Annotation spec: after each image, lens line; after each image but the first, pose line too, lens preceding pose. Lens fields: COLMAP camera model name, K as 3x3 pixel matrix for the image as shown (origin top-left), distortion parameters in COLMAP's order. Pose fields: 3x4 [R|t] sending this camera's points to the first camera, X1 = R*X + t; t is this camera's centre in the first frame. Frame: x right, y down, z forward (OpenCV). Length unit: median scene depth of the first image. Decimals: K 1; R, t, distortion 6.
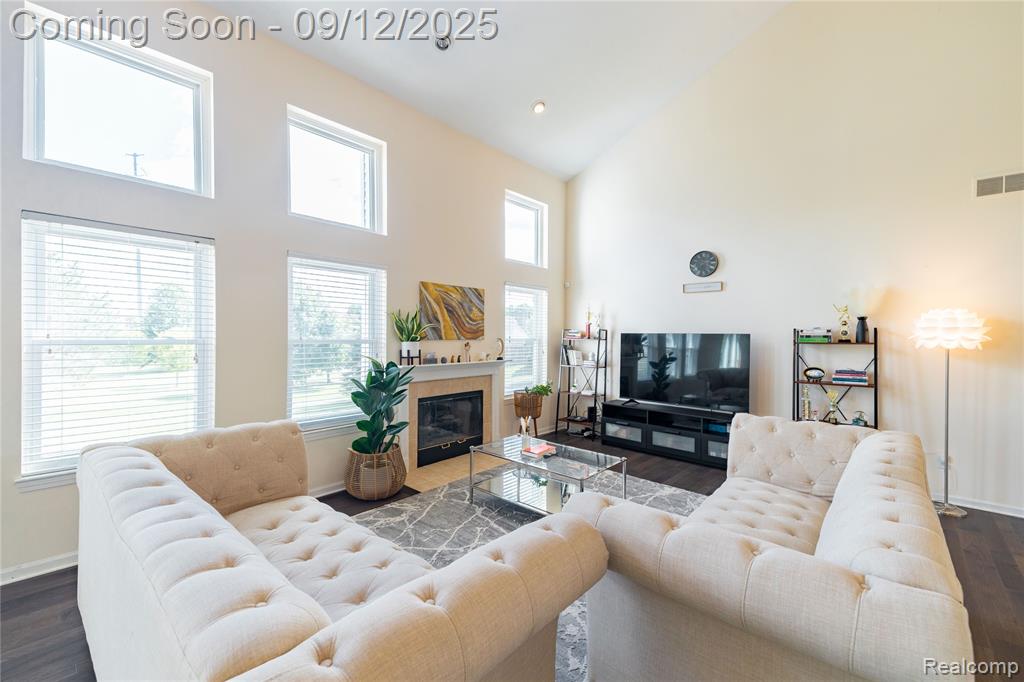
lens RADIAL K [[414.7, 0, 513.2], [0, 414.7, 337.7], [0, 0, 1]] dist [0.047598, -0.013505]
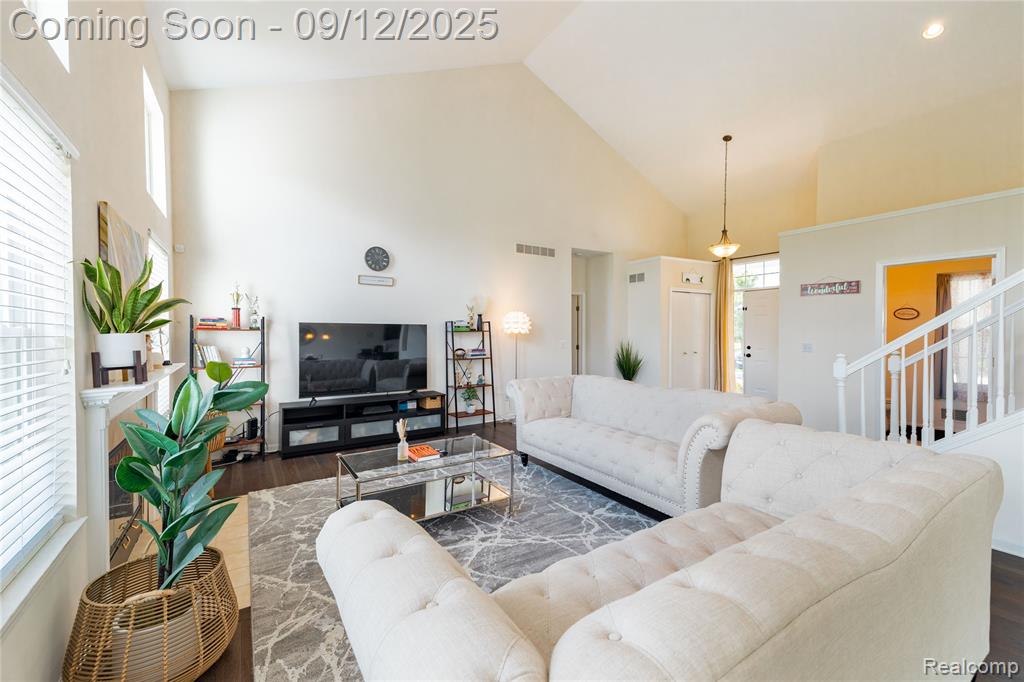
lens RADIAL K [[414.7, 0, 513.2], [0, 414.7, 337.7], [0, 0, 1]] dist [0.047598, -0.013505]
pose [[0.261598, -0.020194, 0.964966, -0.547925], [0.005639, 0.999796, 0.019394, 0.007584], [-0.965160, 0.000368, 0.261659, 0.430757]]
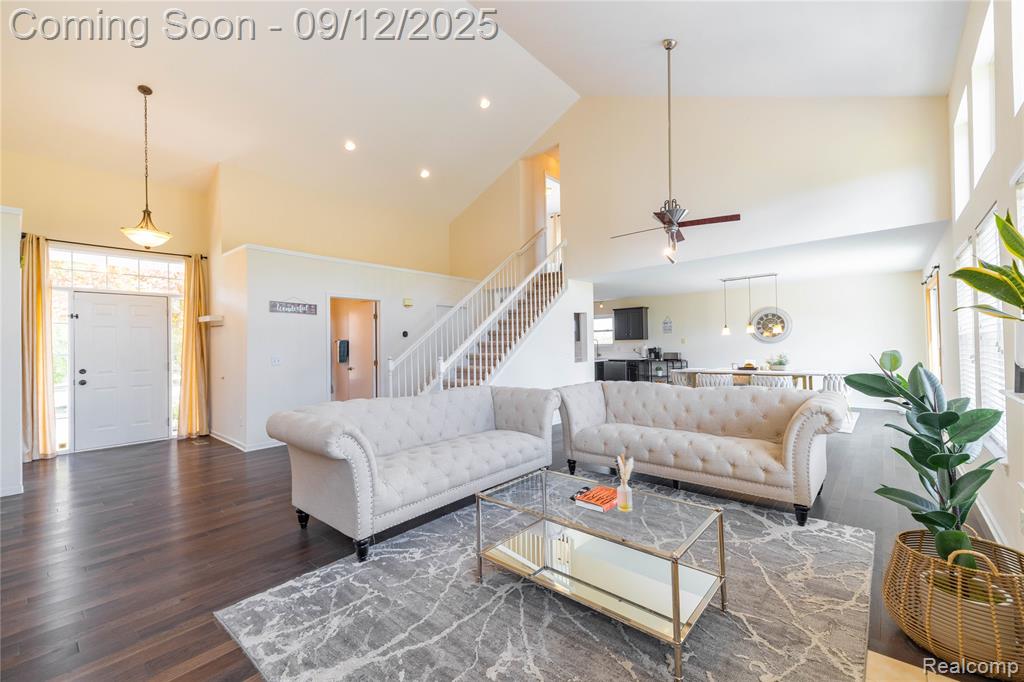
lens RADIAL K [[414.7, 0, 513.2], [0, 414.7, 337.7], [0, 0, 1]] dist [0.047598, -0.013505]
pose [[-0.999791, 0.009832, -0.017940, 0.153144], [0.010137, 0.999804, -0.017000, 0.022318], [0.017770, -0.017178, -0.999695, 1.226365]]
